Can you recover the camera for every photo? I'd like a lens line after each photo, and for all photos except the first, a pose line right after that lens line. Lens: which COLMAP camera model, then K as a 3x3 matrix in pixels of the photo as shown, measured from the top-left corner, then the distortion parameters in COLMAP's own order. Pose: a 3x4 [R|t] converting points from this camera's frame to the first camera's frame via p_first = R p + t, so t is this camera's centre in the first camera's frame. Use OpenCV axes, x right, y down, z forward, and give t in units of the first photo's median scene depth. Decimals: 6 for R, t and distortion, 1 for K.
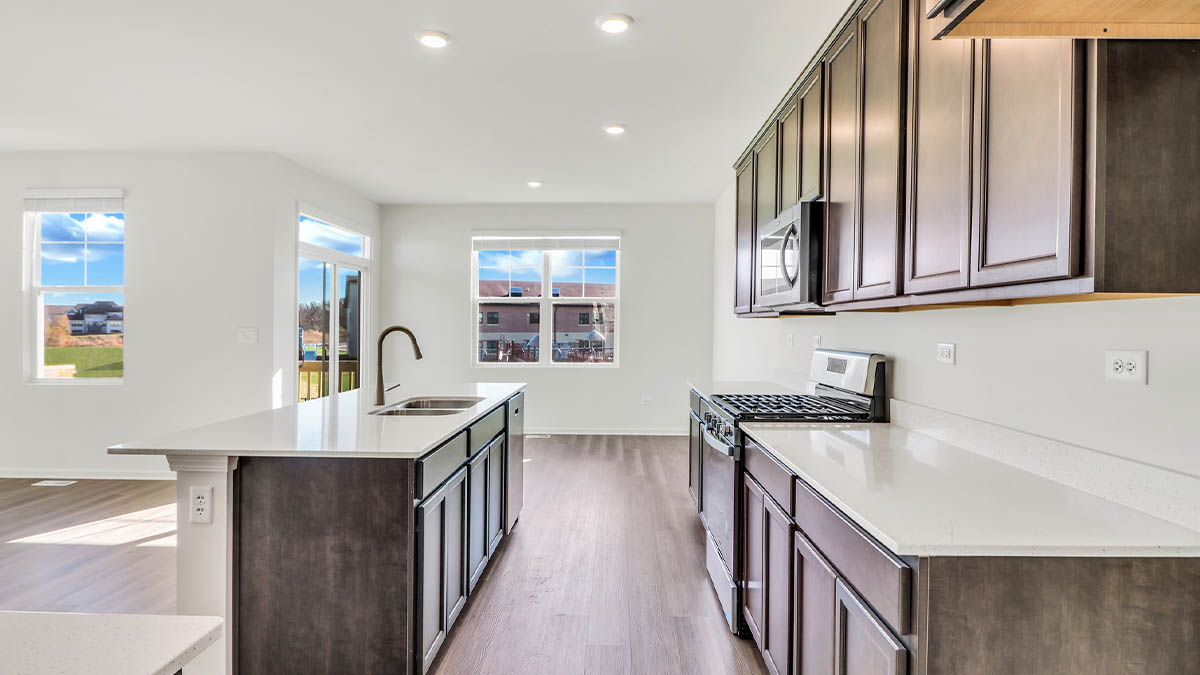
lens RADIAL K [[618.4, 0, 583.3], [0, 618.4, 353.8], [0, 0, 1]] dist [-0.000010, 0.000134]
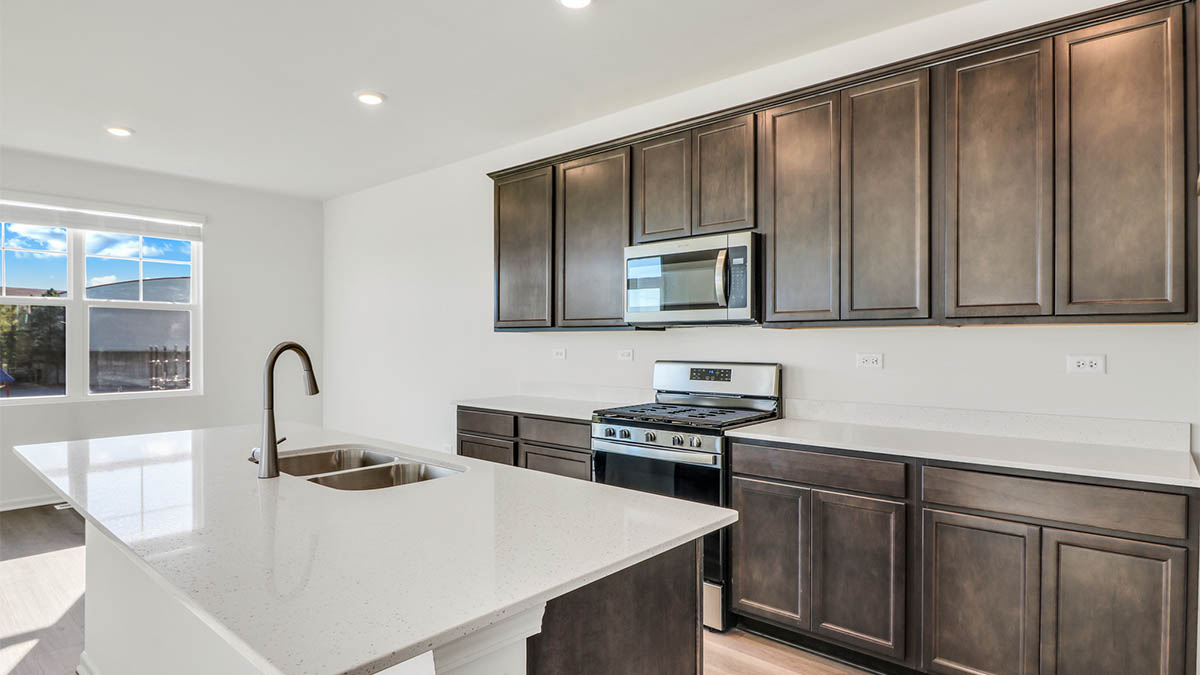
lens RADIAL K [[618.4, 0, 583.3], [0, 618.4, 353.8], [0, 0, 1]] dist [-0.000010, 0.000134]
pose [[0.650301, -0.020007, 0.759413, -0.569290], [0.036023, 0.999341, -0.004520, -0.021491], [-0.758822, 0.030296, 0.650593, 0.383829]]
